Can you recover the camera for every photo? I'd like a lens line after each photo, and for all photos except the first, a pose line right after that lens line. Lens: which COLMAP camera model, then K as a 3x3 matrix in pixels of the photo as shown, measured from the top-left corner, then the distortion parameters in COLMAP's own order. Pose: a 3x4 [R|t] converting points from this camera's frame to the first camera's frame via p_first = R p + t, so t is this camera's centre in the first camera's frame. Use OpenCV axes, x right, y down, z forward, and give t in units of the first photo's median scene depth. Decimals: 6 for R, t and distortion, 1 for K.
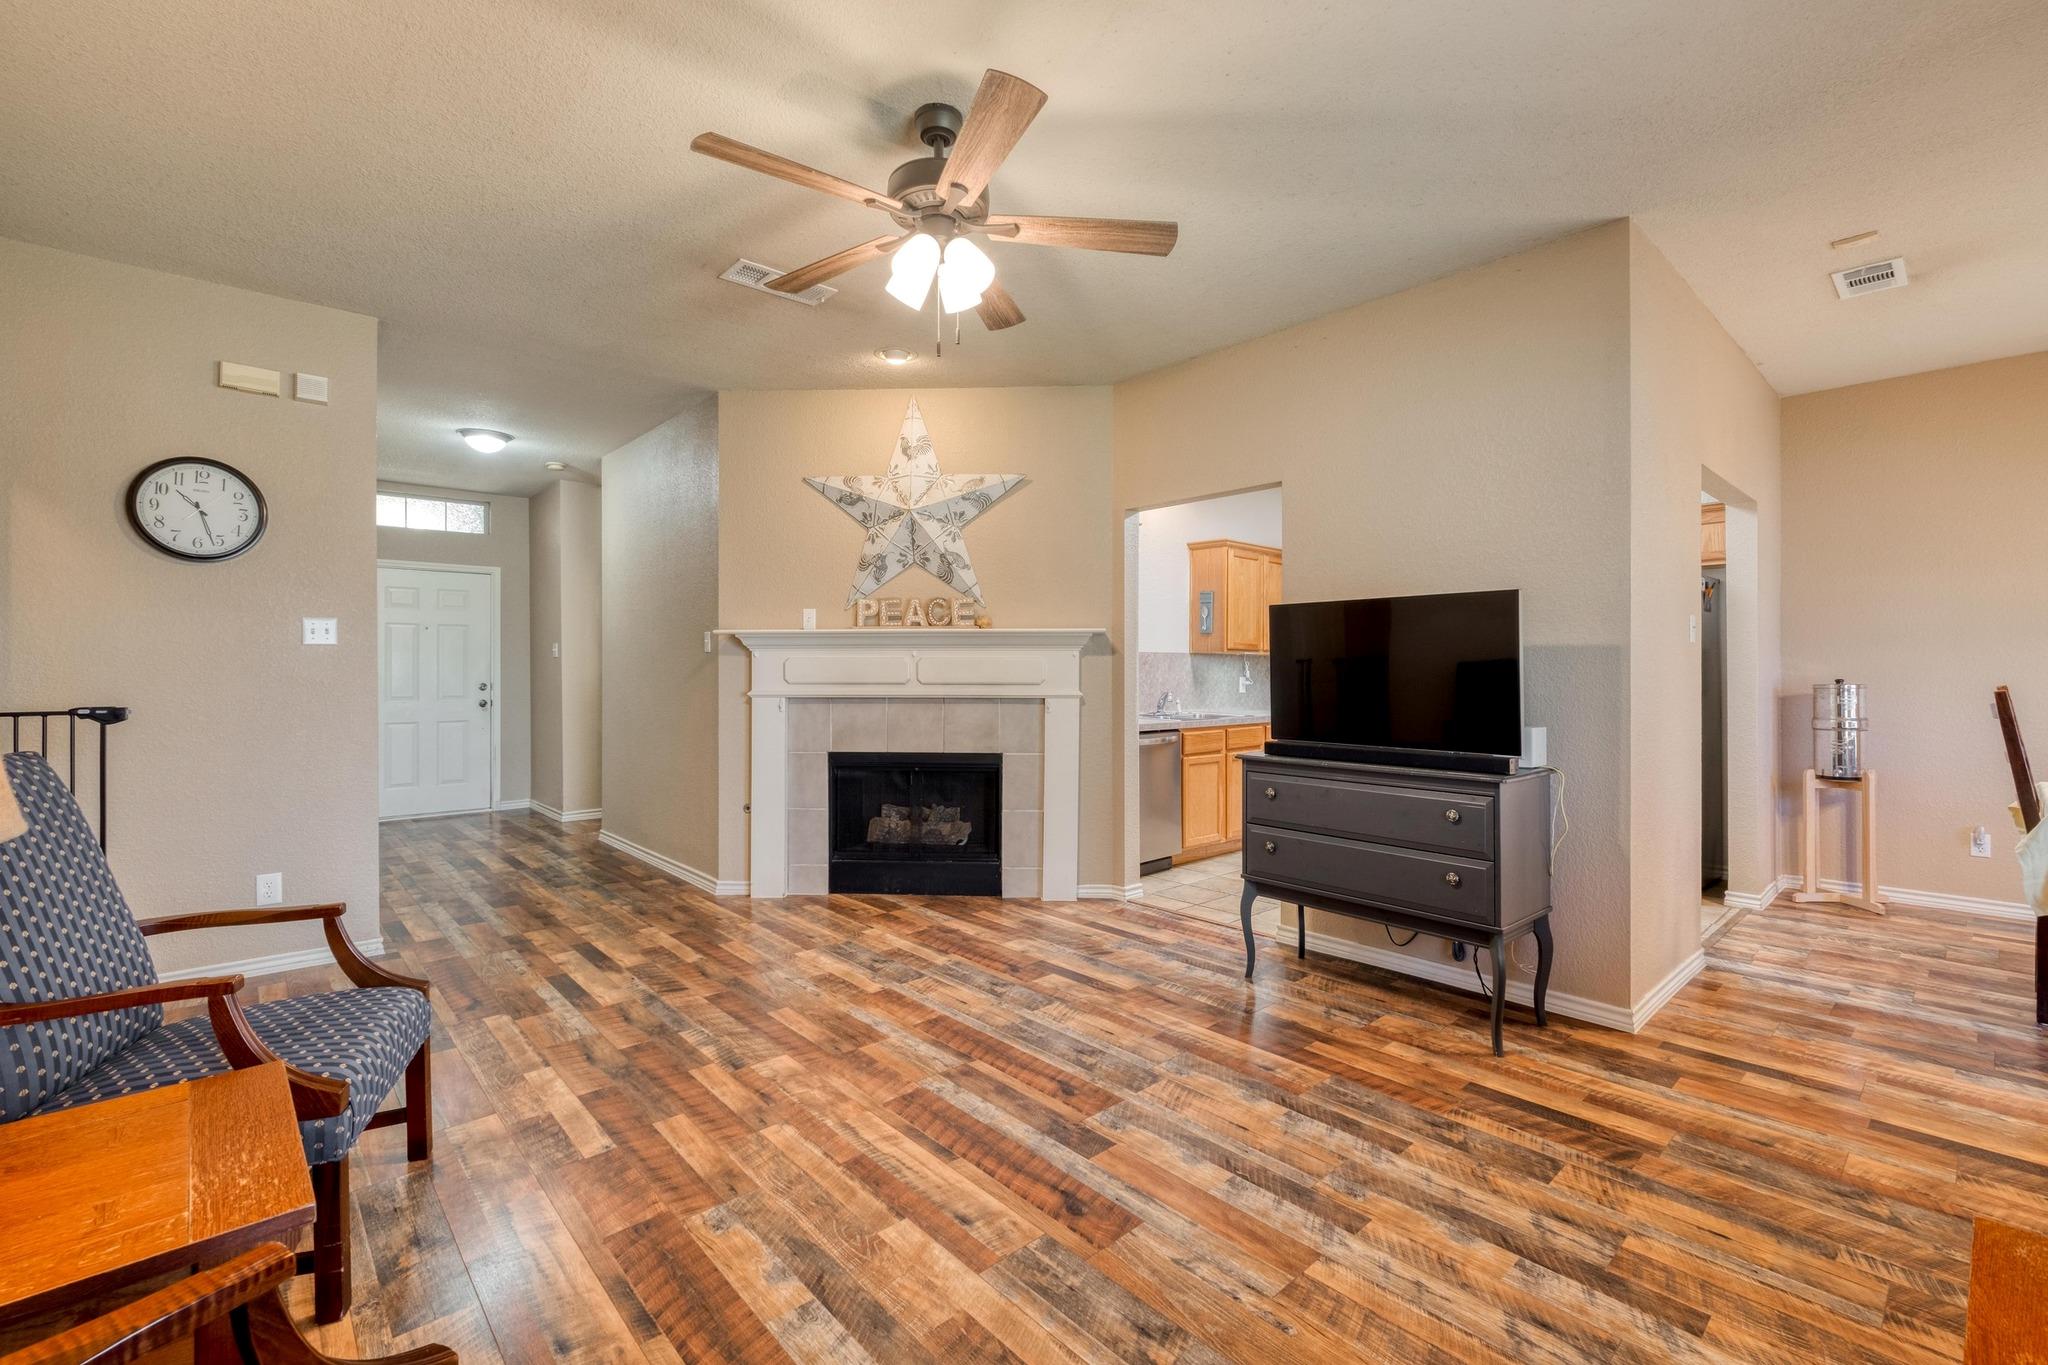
lens RADIAL K [[889.7, 0, 1029.6], [0, 889.7, 668.3], [0, 0, 1]] dist [0.006882, -0.002433]
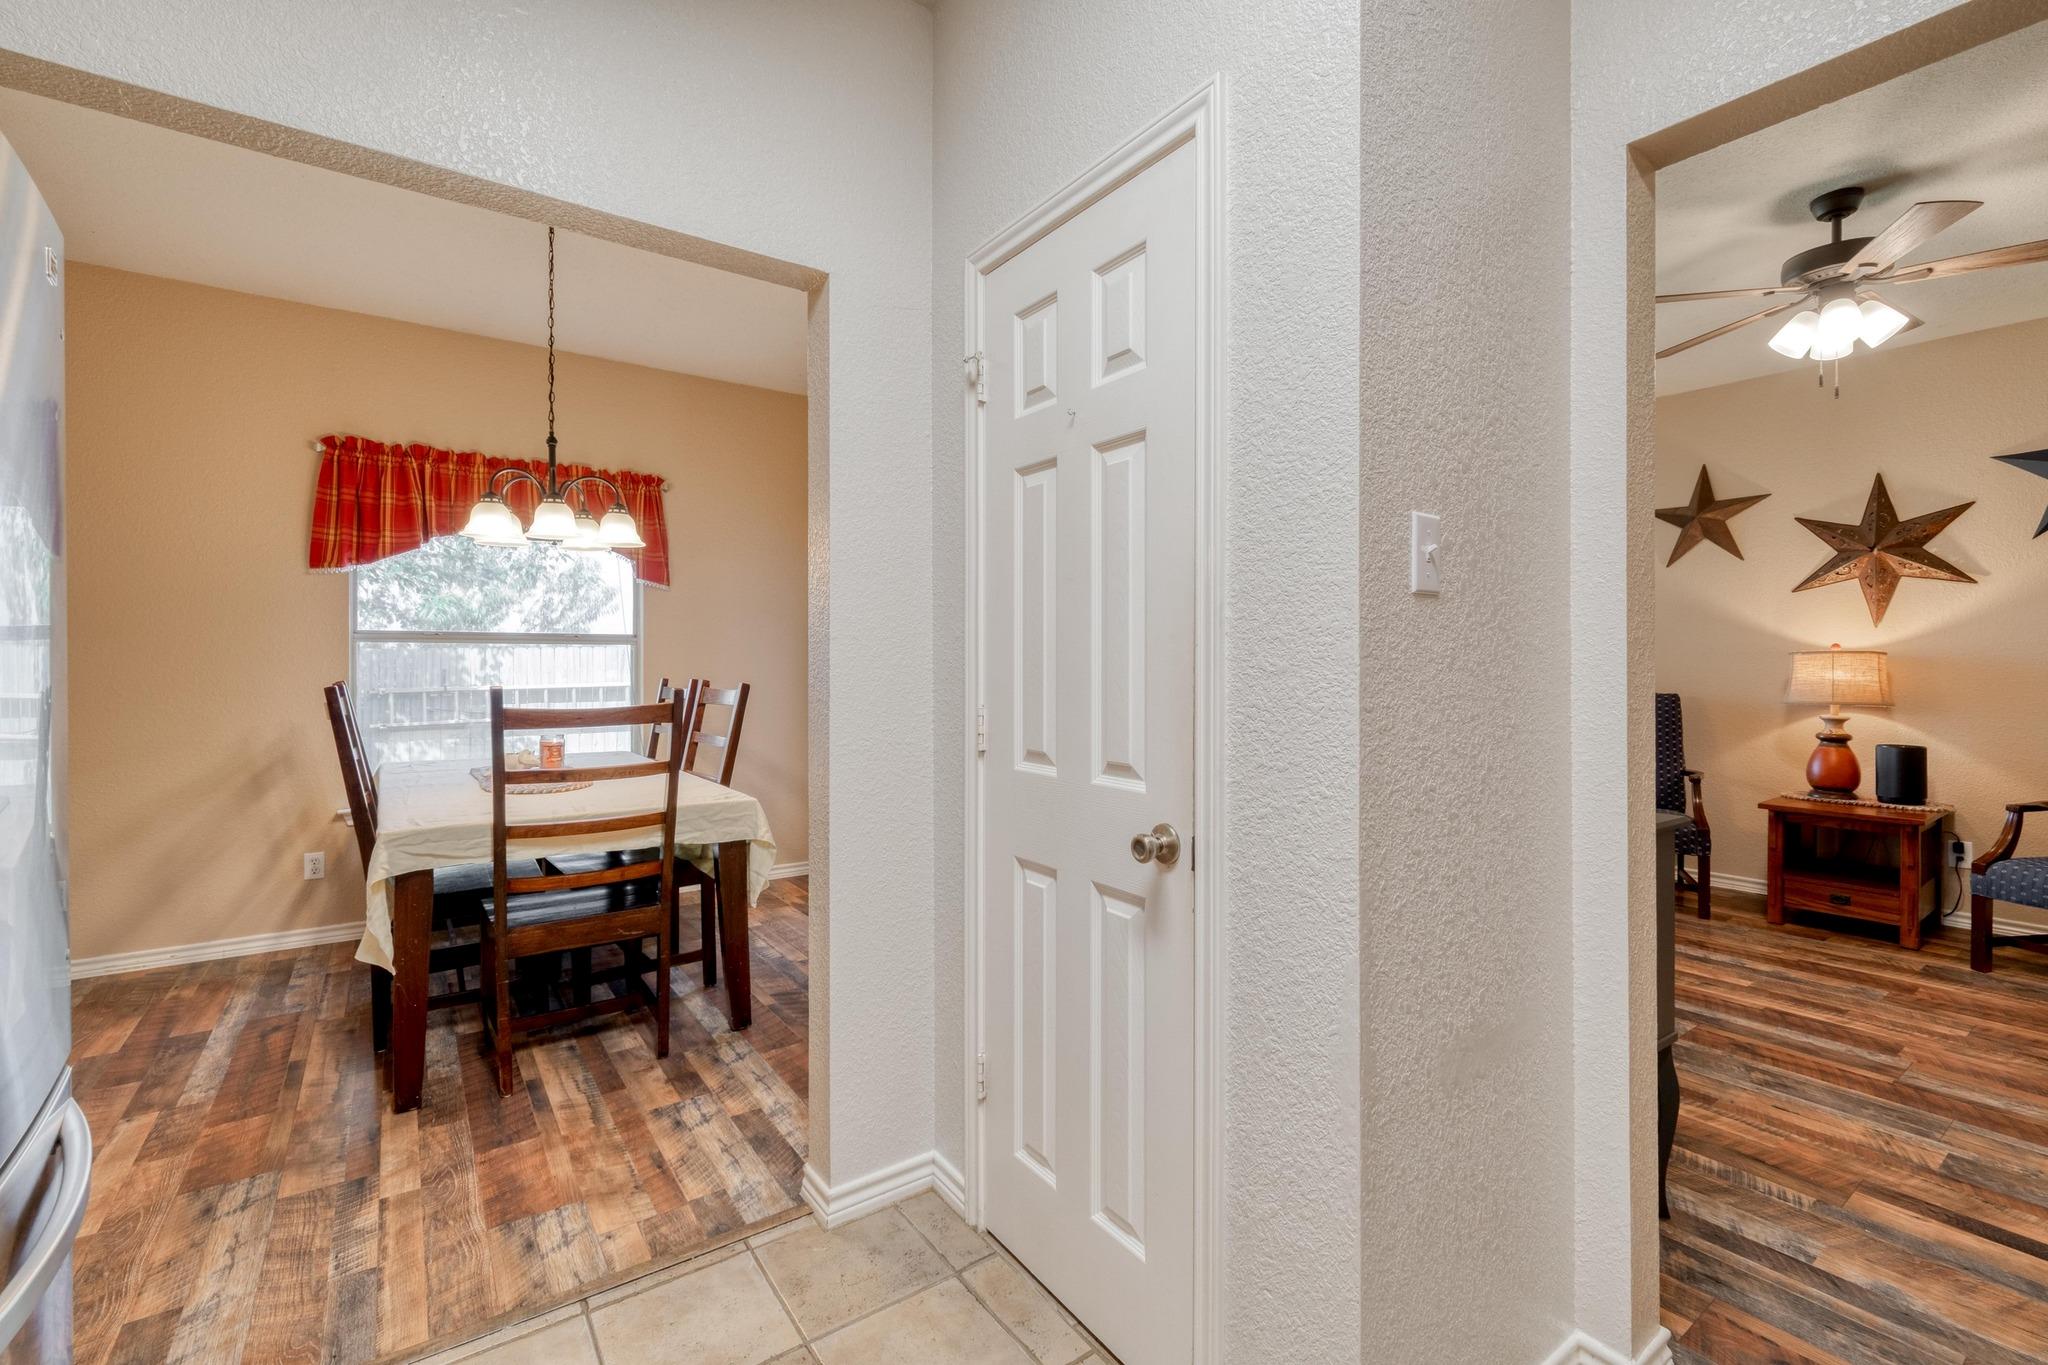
lens RADIAL K [[889.7, 0, 1028.7], [0, 889.7, 661.9], [0, 0, 1]] dist [0.006882, -0.002433]
pose [[-0.993315, 0.000254, 0.115435, 0.661200], [0.000238, 1.000000, -0.000153, -0.001206], [-0.115435, -0.000125, -0.993315, 1.838020]]
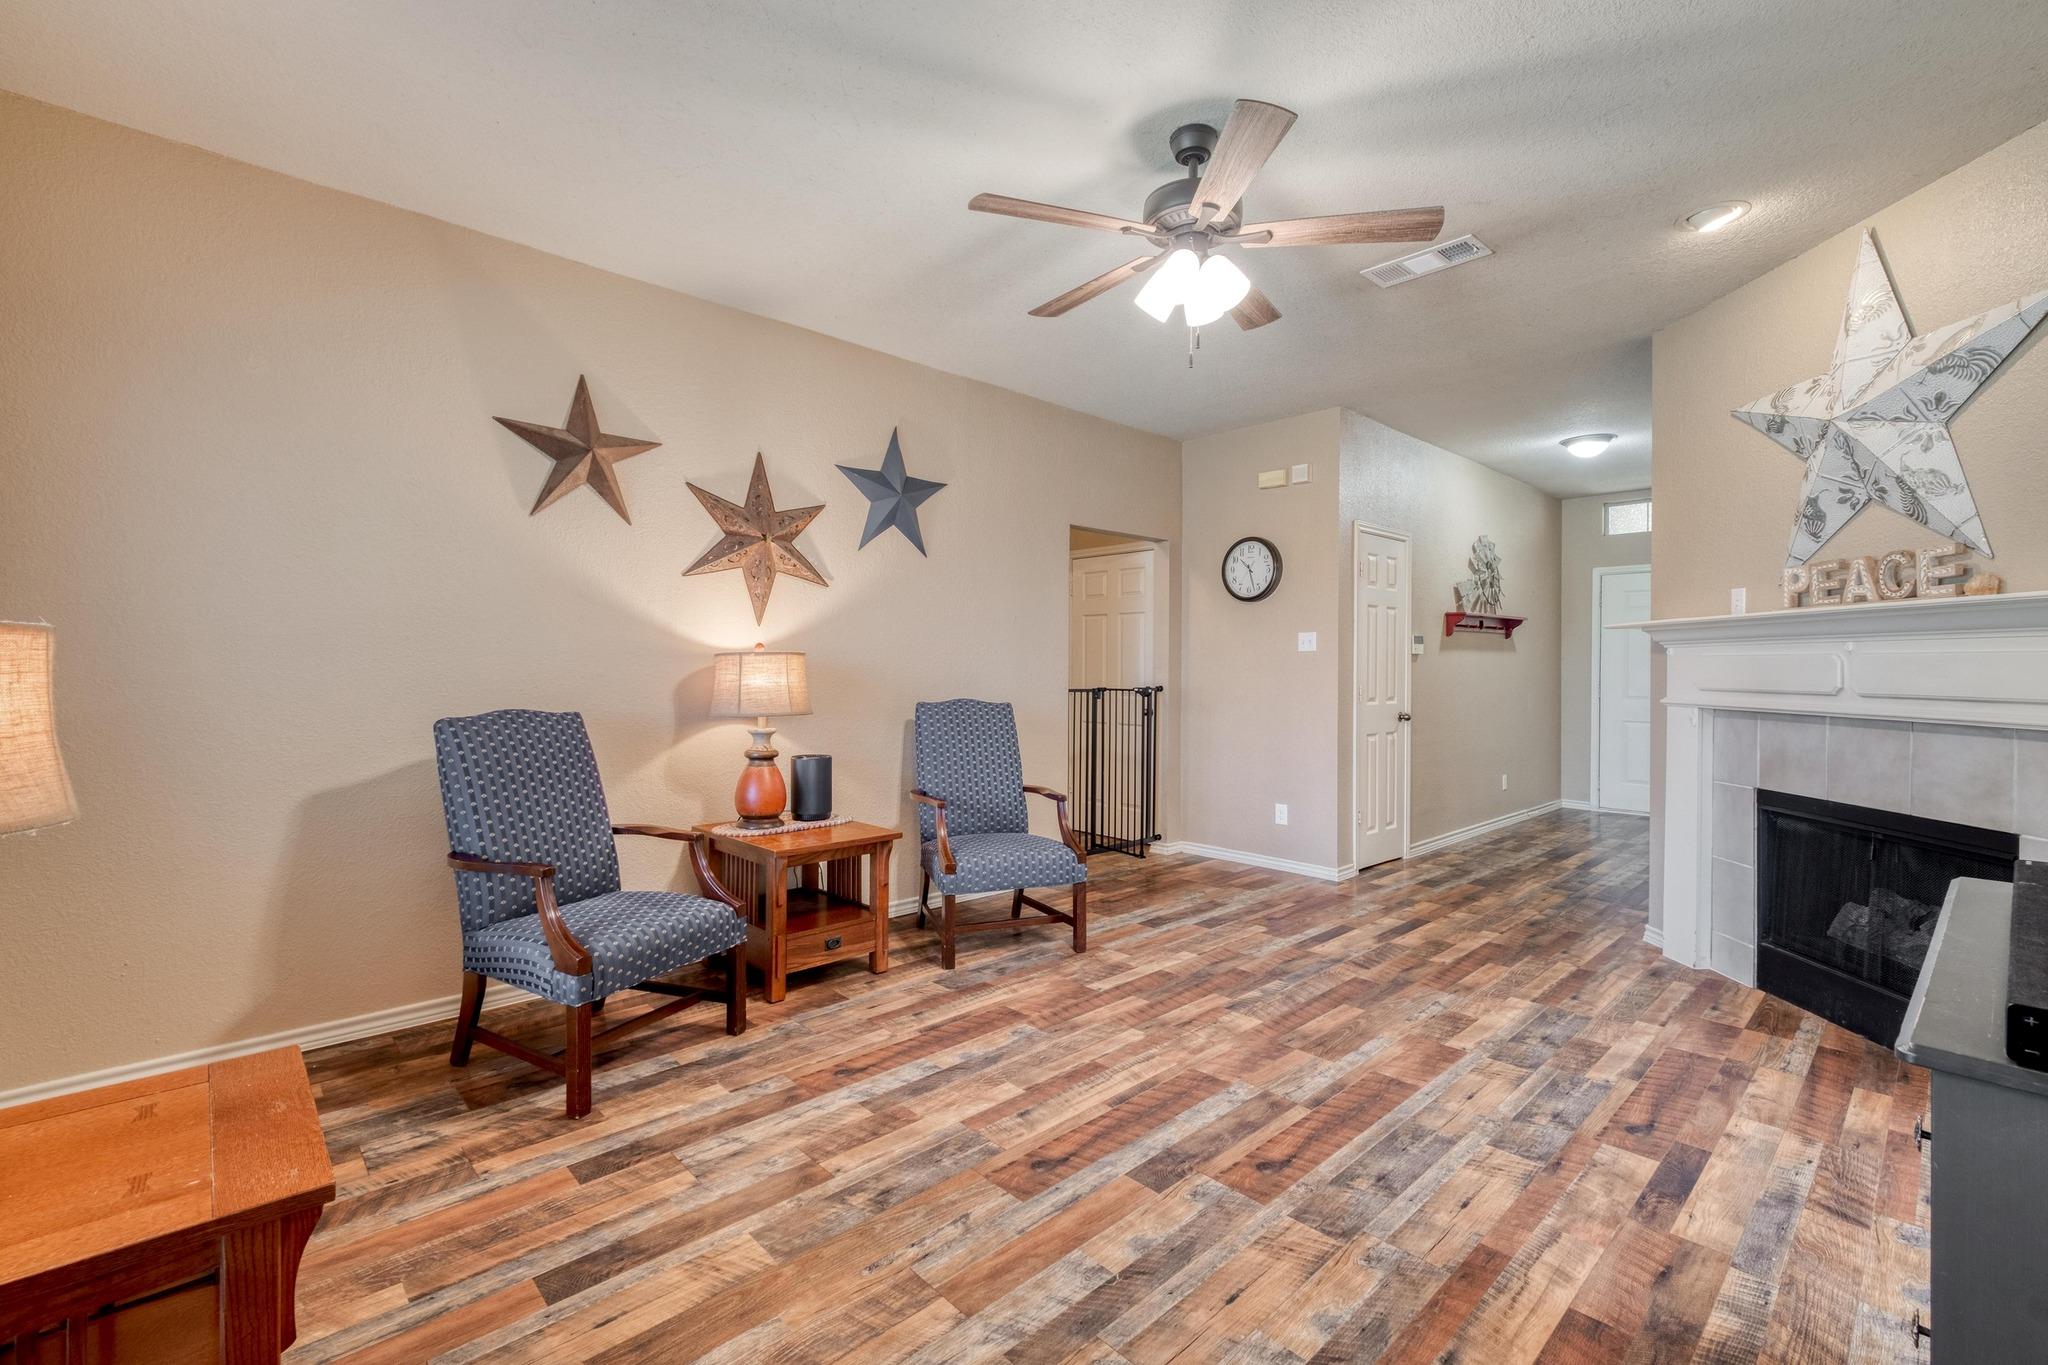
lens RADIAL K [[889.7, 0, 1021.8], [0, 889.7, 670.3], [0, 0, 1]] dist [0.006882, -0.002433]
pose [[0.008333, 0.006724, -0.999943, 0.745295], [-0.004206, 0.999969, 0.006689, -0.003296], [0.999956, 0.004150, 0.008361, 0.633237]]
